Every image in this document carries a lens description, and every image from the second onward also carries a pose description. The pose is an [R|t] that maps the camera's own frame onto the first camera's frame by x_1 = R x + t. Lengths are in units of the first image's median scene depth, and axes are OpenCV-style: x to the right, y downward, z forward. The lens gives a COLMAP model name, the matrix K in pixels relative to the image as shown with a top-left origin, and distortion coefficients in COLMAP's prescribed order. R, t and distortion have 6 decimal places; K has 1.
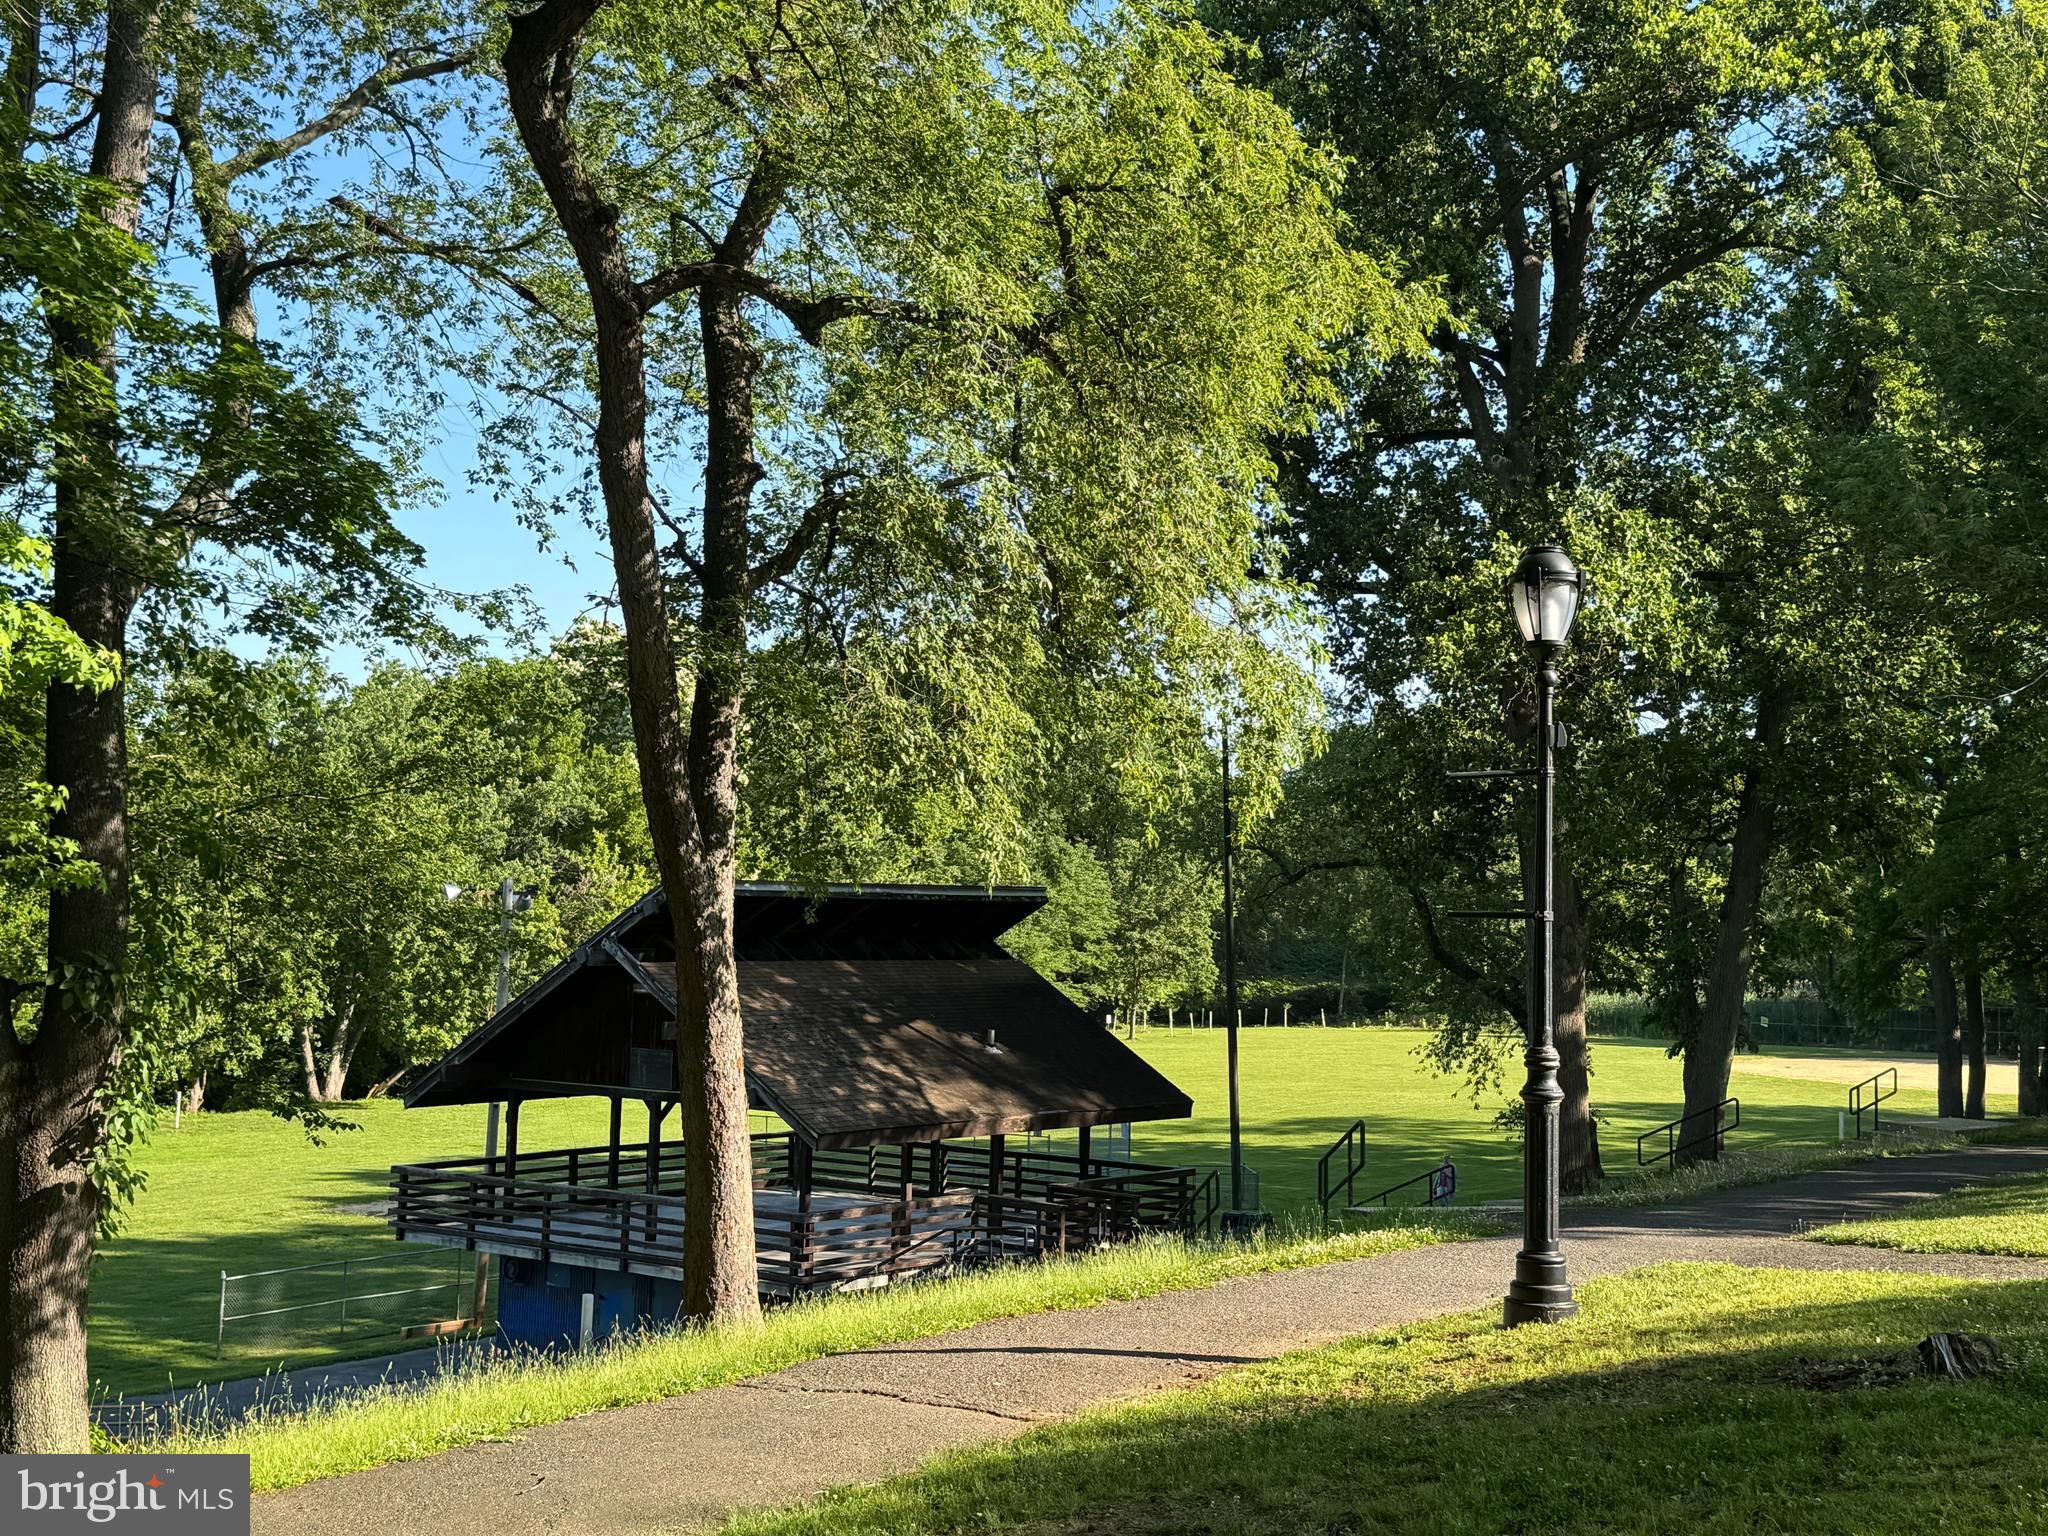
lens RADIAL K [[2499.7, 0, 1024.0], [0, 2499.7, 768.0], [0, 0, 1]] dist [0.109499, 0.026422]
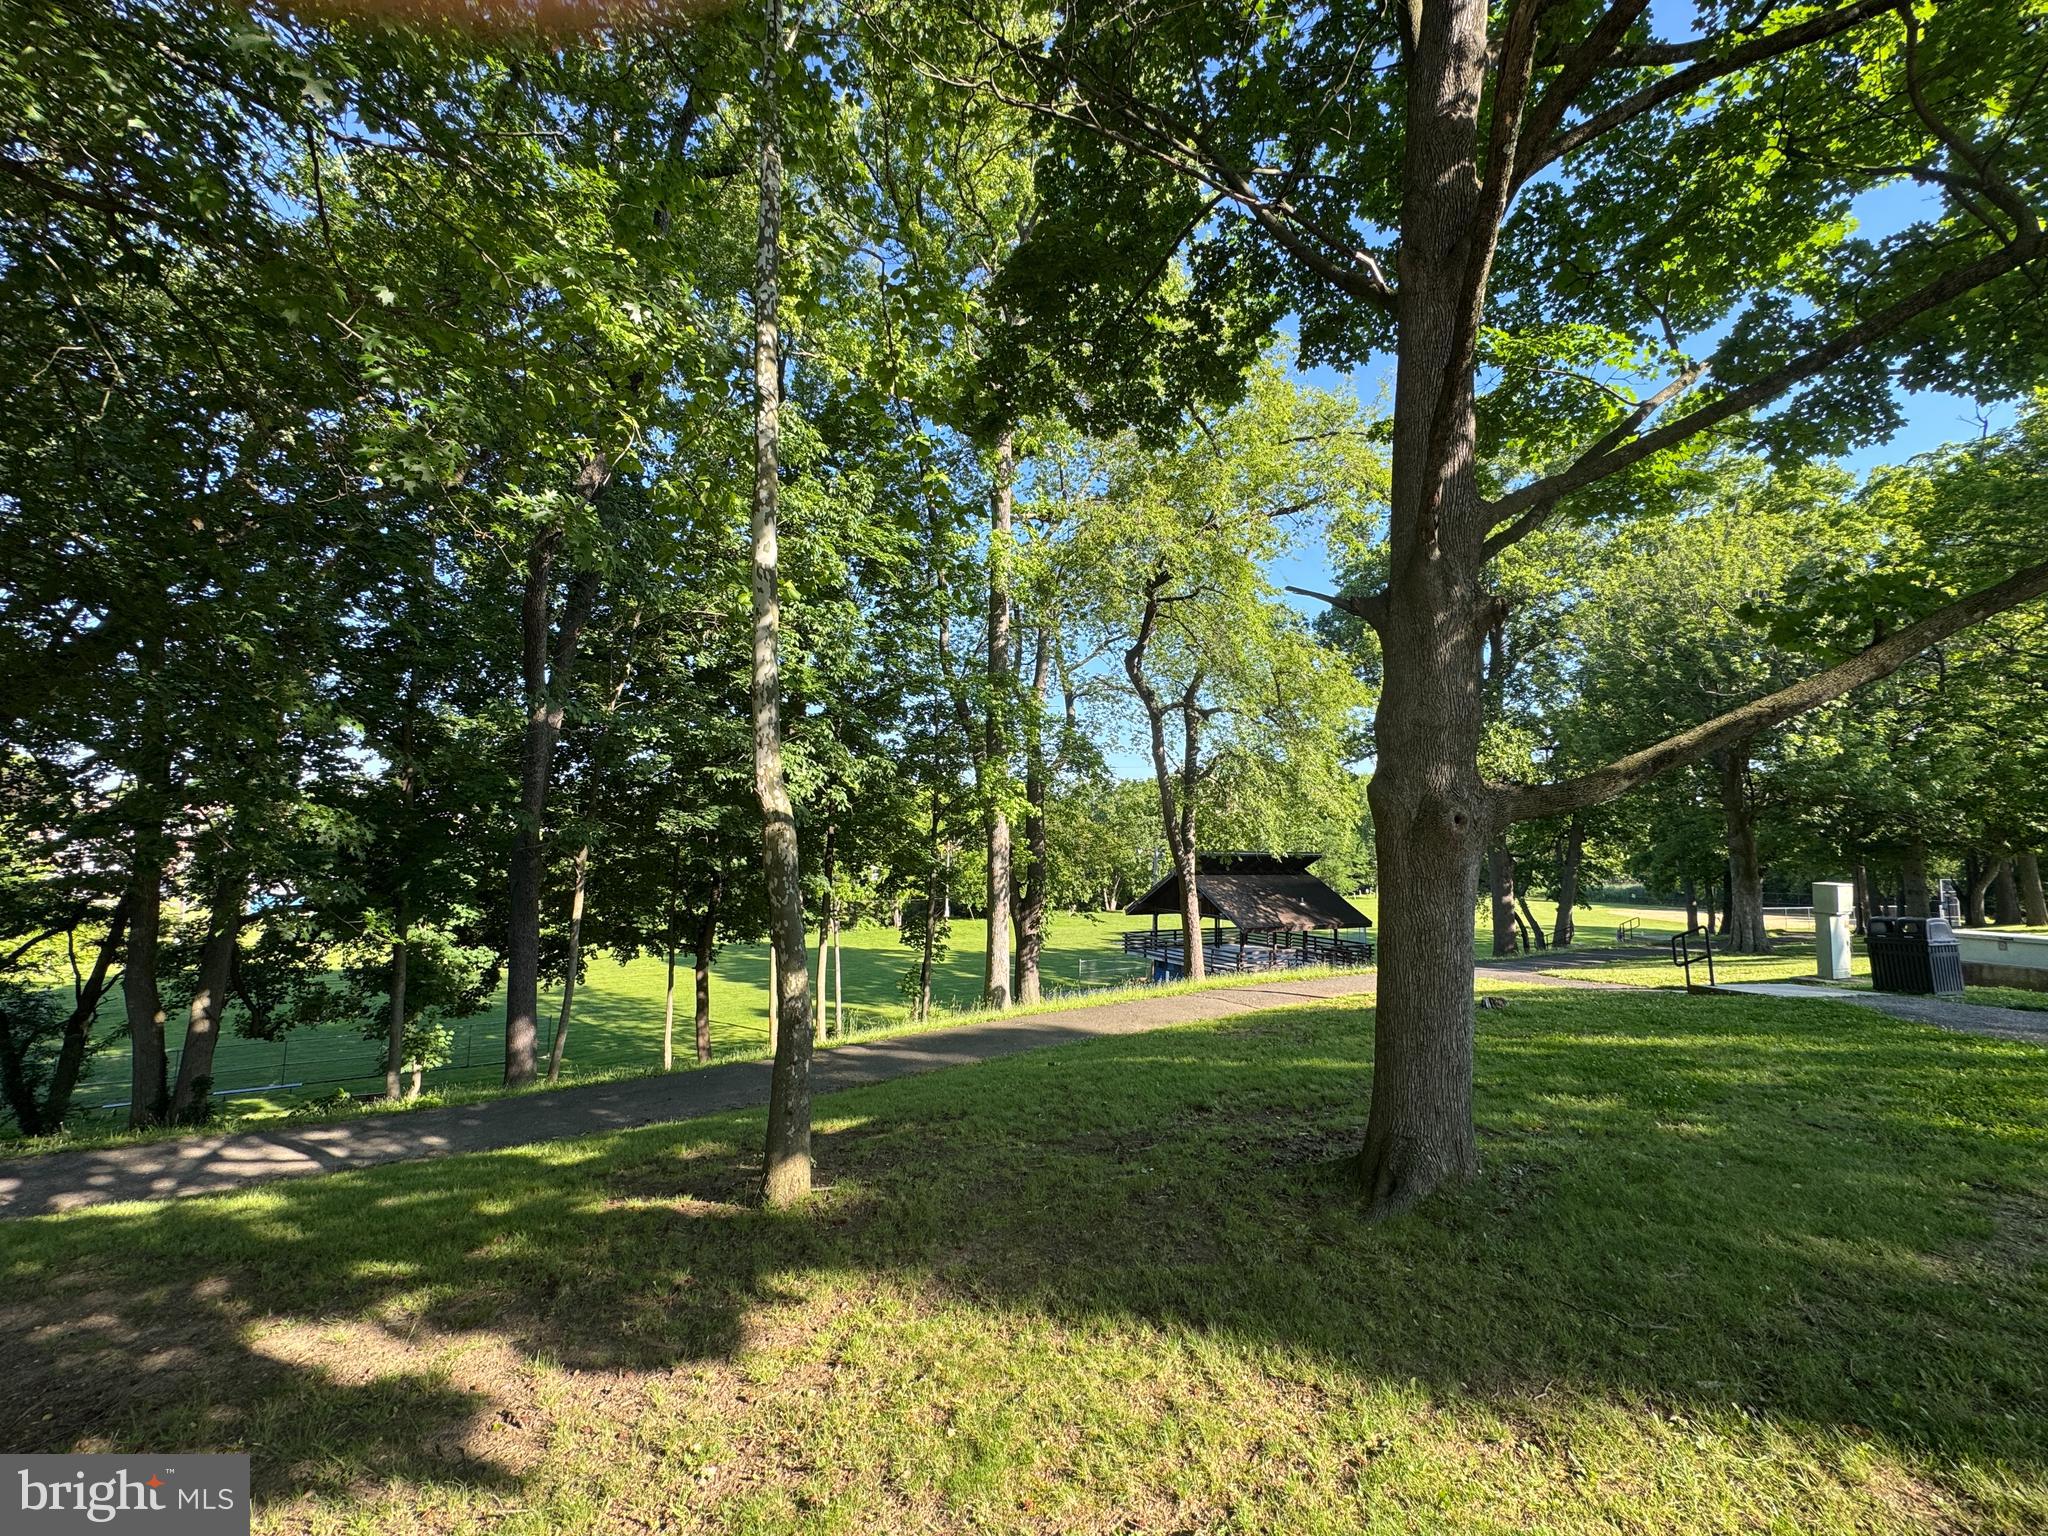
lens RADIAL K [[820.9, 0, 1024.0], [0, 820.9, 768.0], [0, 0, 1]] dist [-0.000205, -0.000020]
pose [[0.927128, -0.035238, -0.373085, 0.101531], [0.020395, 0.998838, -0.043658, -0.041392], [0.374190, 0.032867, 0.926770, -0.212454]]
